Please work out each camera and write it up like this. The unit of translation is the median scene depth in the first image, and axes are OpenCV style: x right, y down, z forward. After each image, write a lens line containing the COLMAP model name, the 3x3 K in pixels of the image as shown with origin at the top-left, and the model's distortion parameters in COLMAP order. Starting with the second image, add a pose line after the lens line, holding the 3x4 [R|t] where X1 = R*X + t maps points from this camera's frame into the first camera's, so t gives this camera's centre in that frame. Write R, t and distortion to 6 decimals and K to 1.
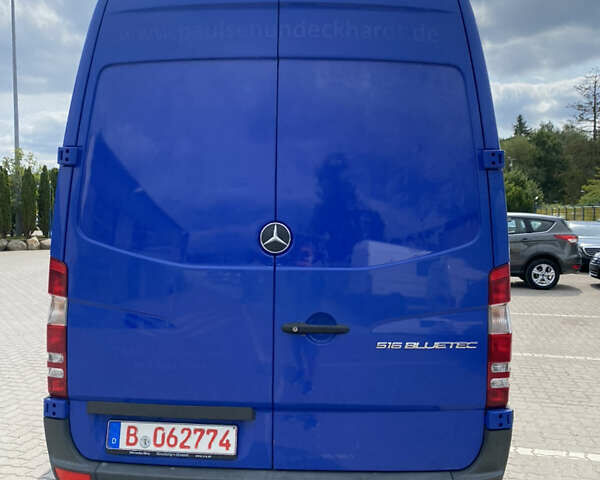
lens RADIAL K [[622.4, 0, 300.0], [0, 622.4, 240.0], [0, 0, 1]] dist [-0.005810, -0.002660]
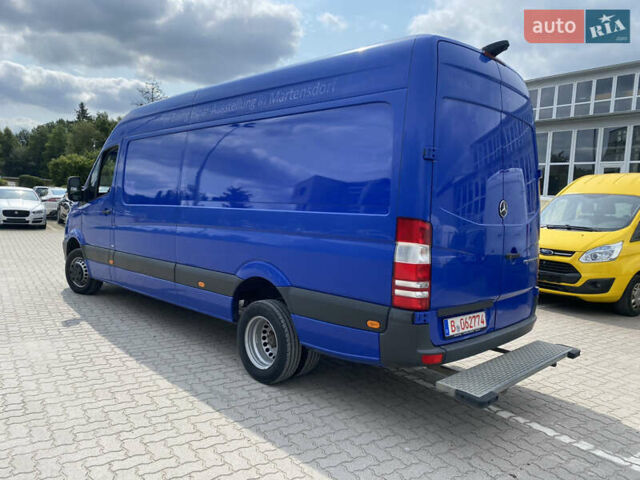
lens RADIAL K [[488.1, 0, 320.0], [0, 488.1, 240.0], [0, 0, 1]] dist [-0.001515, -0.002670]
pose [[0.687633, -0.031725, 0.725365, -1.453455], [-0.016533, 0.998102, 0.059326, 0.011423], [-0.725871, -0.052786, 0.685803, 0.369858]]
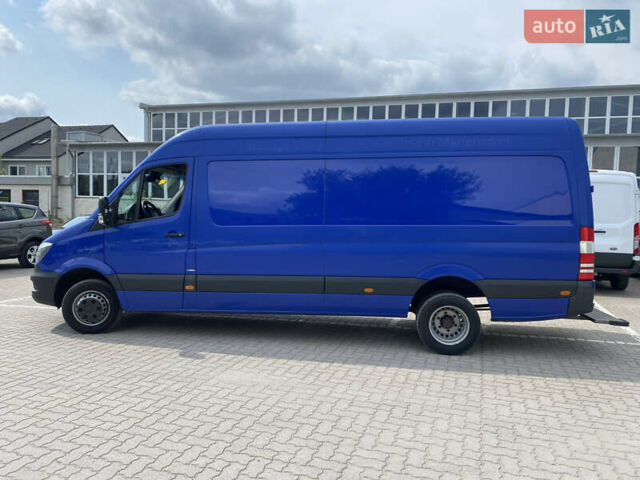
lens RADIAL K [[491.0, 0, 320.0], [0, 491.0, 240.0], [0, 0, 1]] dist [0.028895, -0.001202]
pose [[0.094853, -0.052728, 0.994094, -3.754207], [0.015561, 0.998553, 0.051480, -0.103373], [-0.995370, 0.010586, 0.095536, 3.492522]]
